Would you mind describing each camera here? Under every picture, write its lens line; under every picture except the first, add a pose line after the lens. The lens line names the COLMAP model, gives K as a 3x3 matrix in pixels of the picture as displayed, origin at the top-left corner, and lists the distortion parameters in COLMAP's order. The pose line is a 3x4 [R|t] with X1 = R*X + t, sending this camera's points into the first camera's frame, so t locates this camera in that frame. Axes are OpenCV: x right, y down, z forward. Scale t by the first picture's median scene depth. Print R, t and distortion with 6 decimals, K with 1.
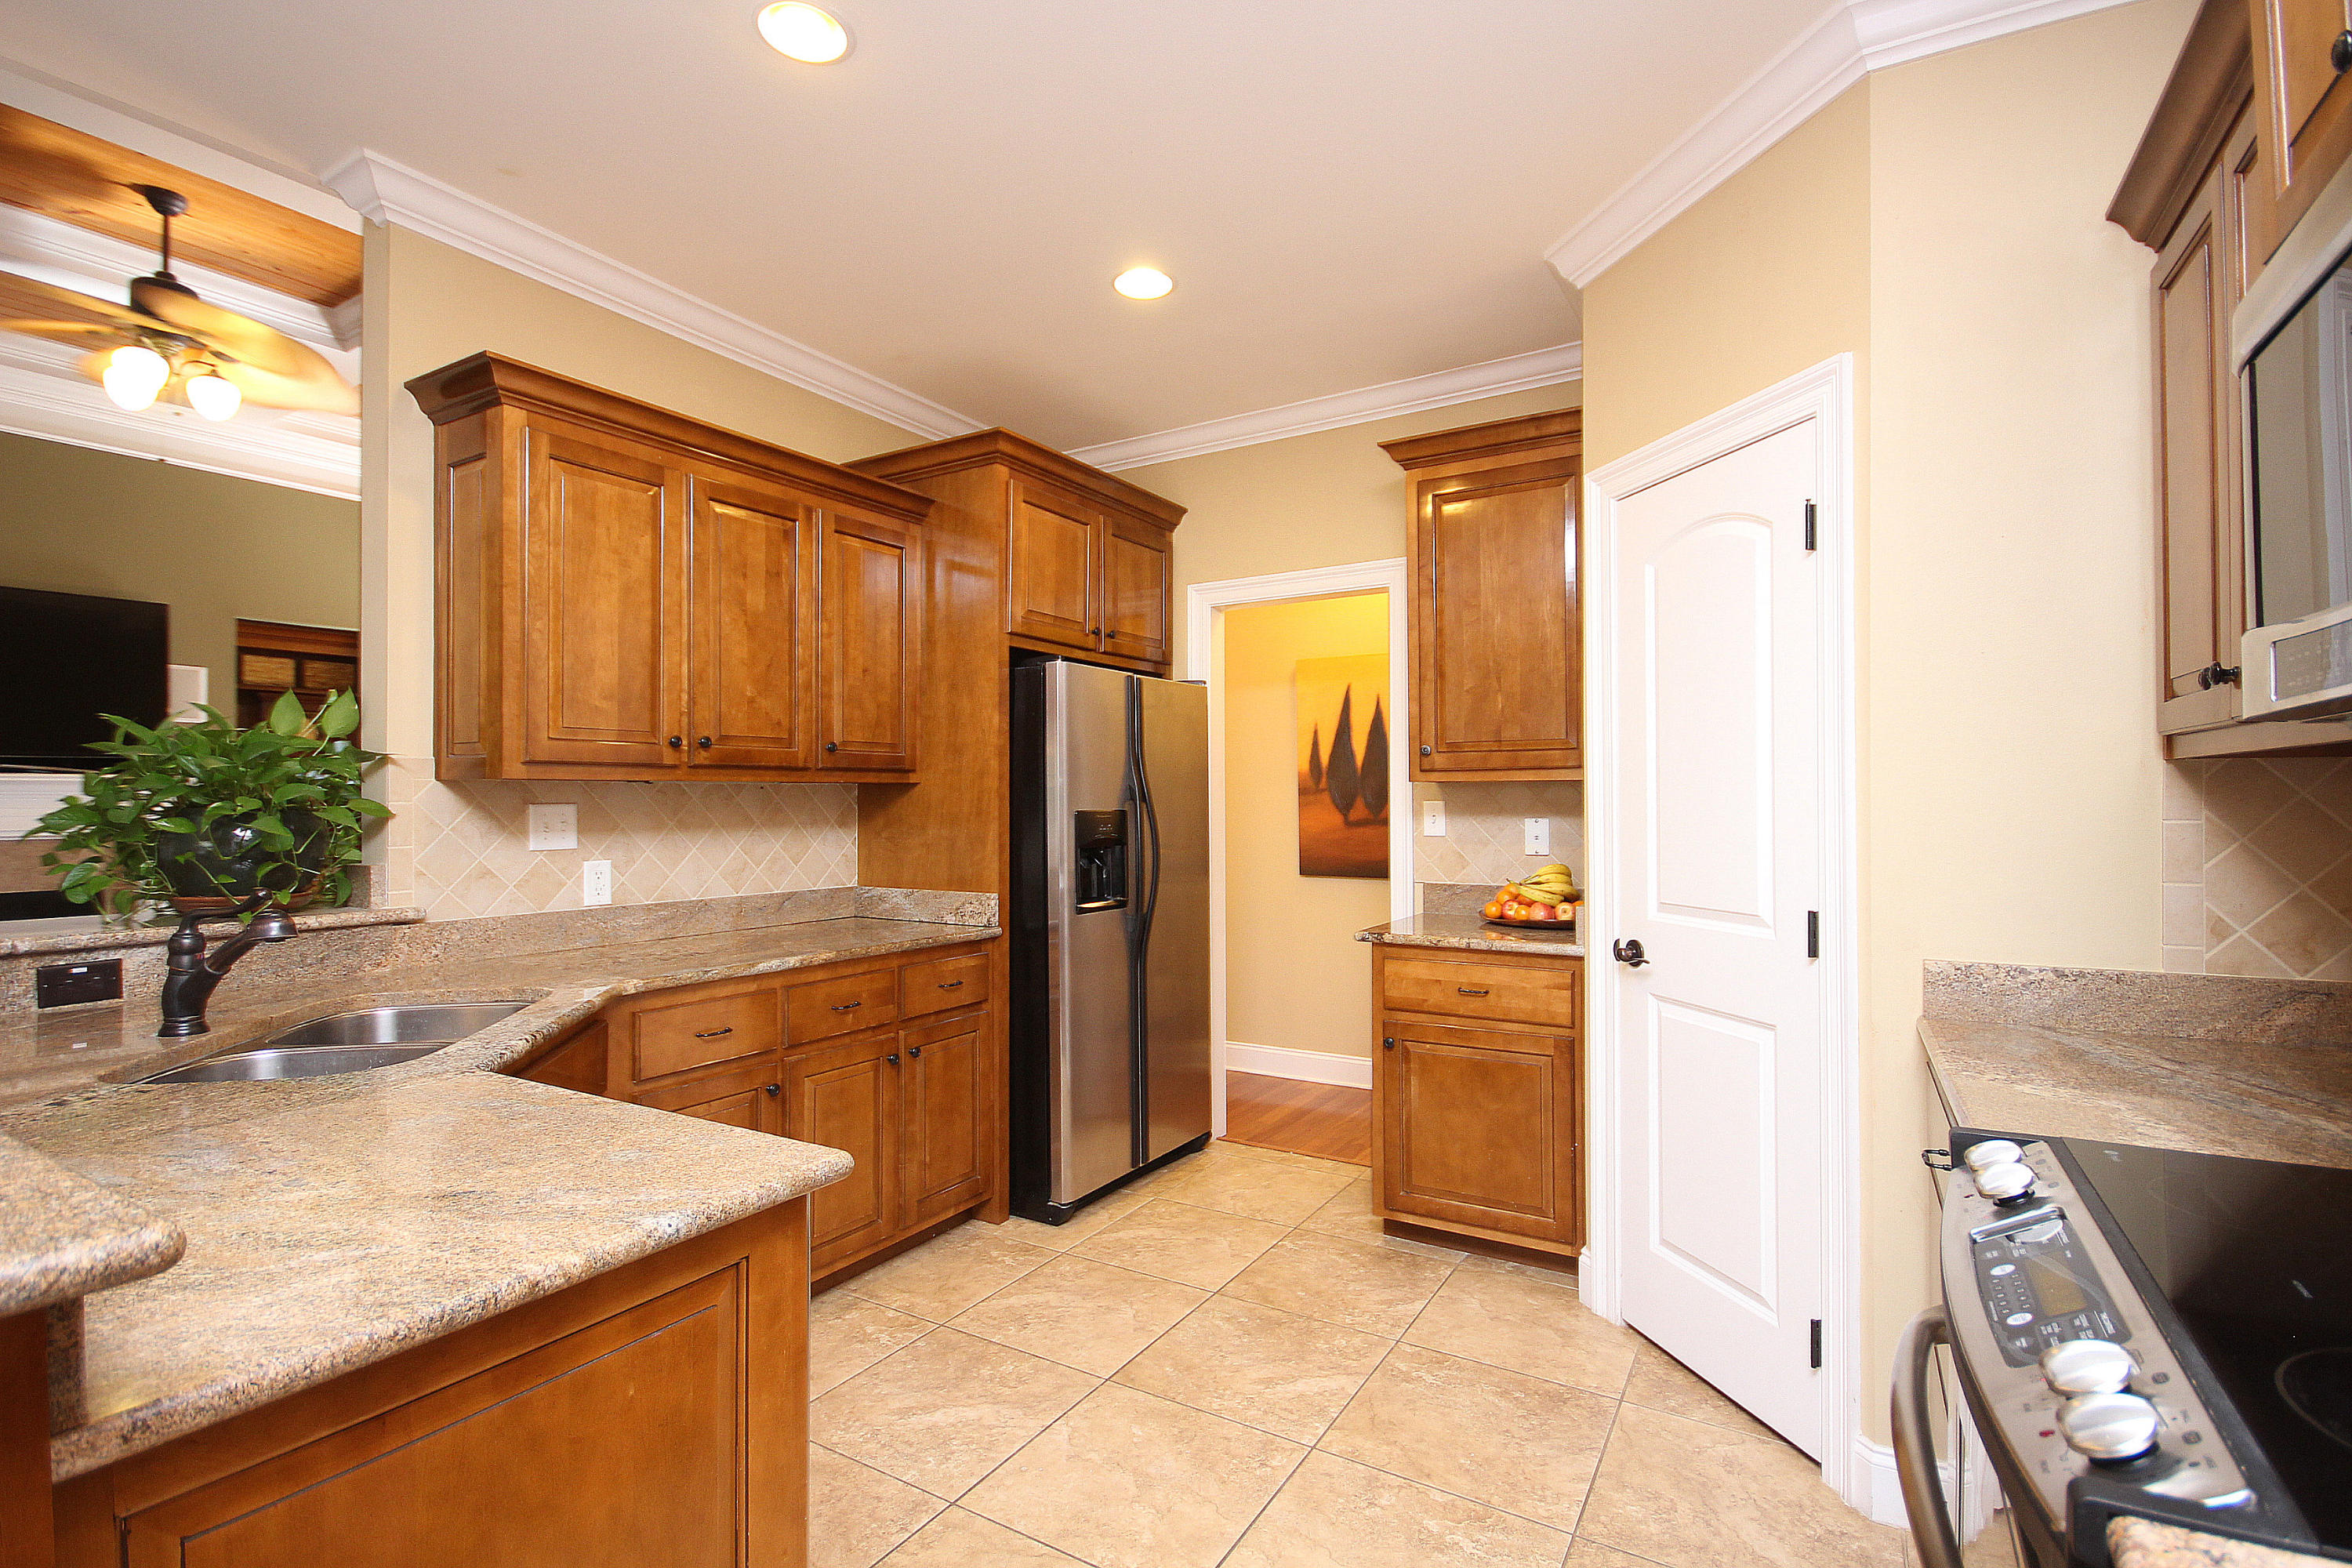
lens RADIAL K [[1103.2, 0, 1176.0], [0, 1103.2, 784.0], [0, 0, 1]] dist [-0.017164, 0.010422]
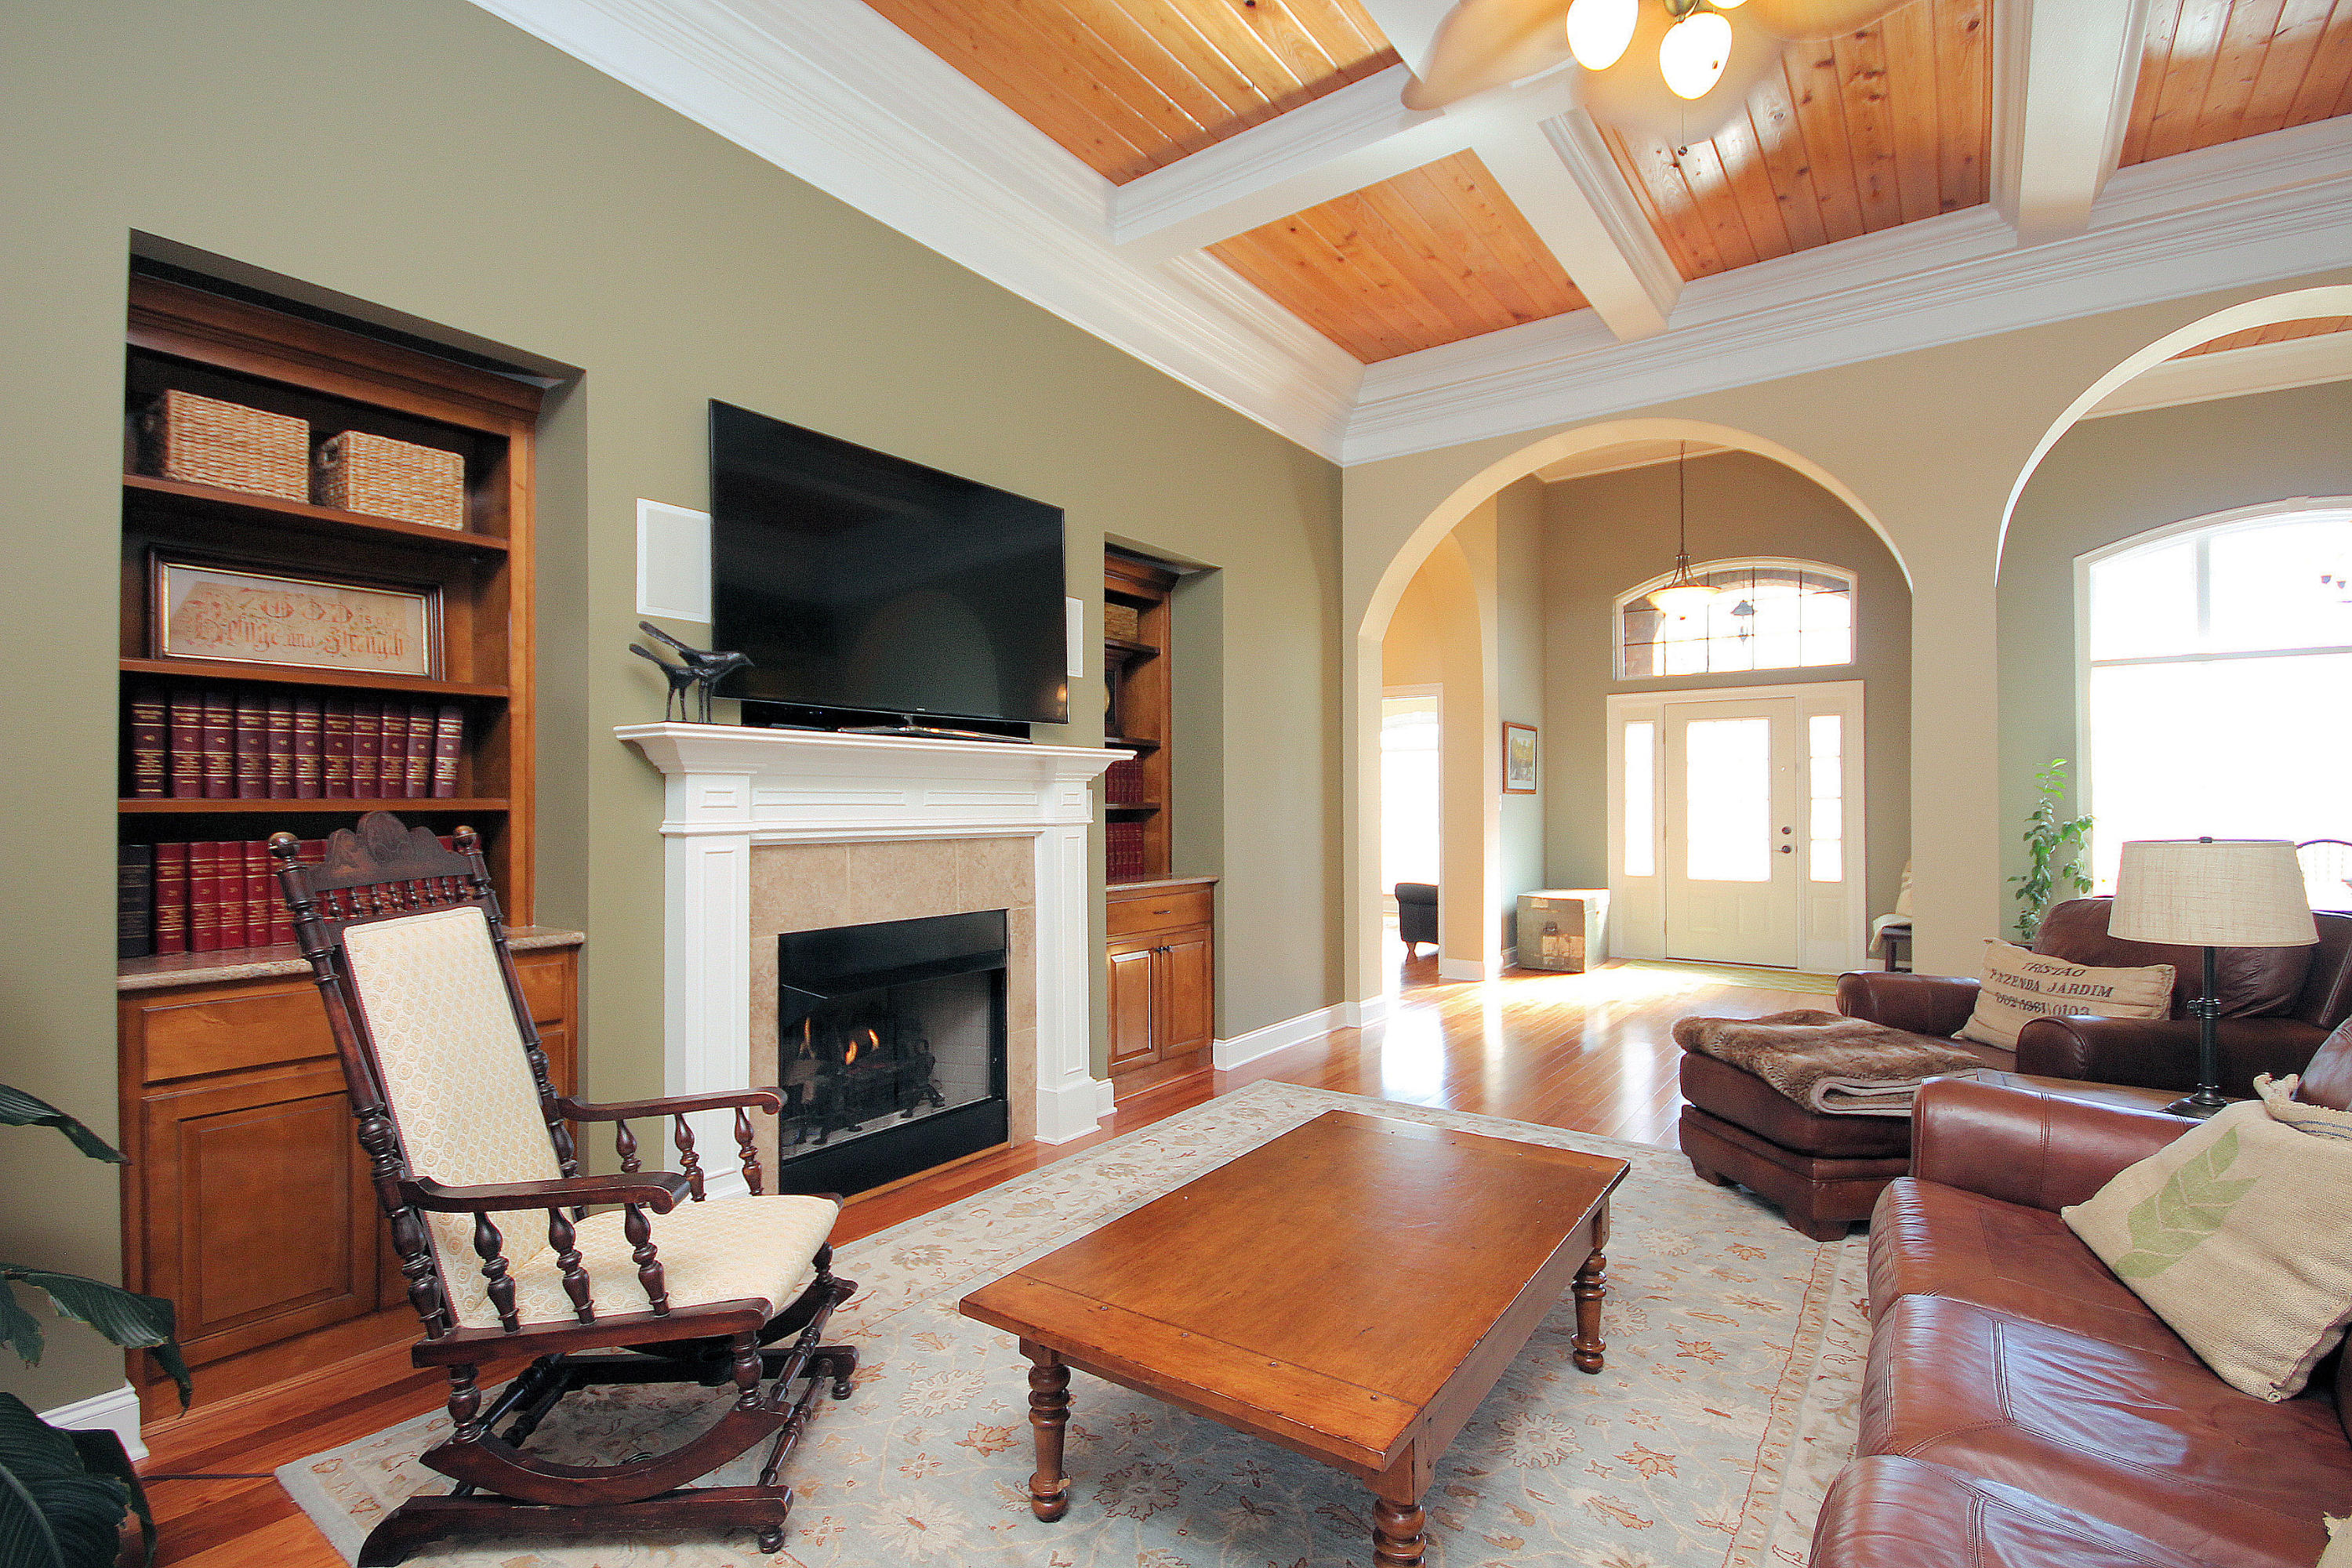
lens RADIAL K [[1091.7, 0, 1169.8], [0, 1091.7, 789.5], [0, 0, 1]] dist [0.031428, -0.026572]
pose [[0.994404, 0.003914, -0.105568, -1.402751], [-0.003844, 0.999992, 0.000868, 0.029307], [0.105571, -0.000457, 0.994412, 0.549097]]
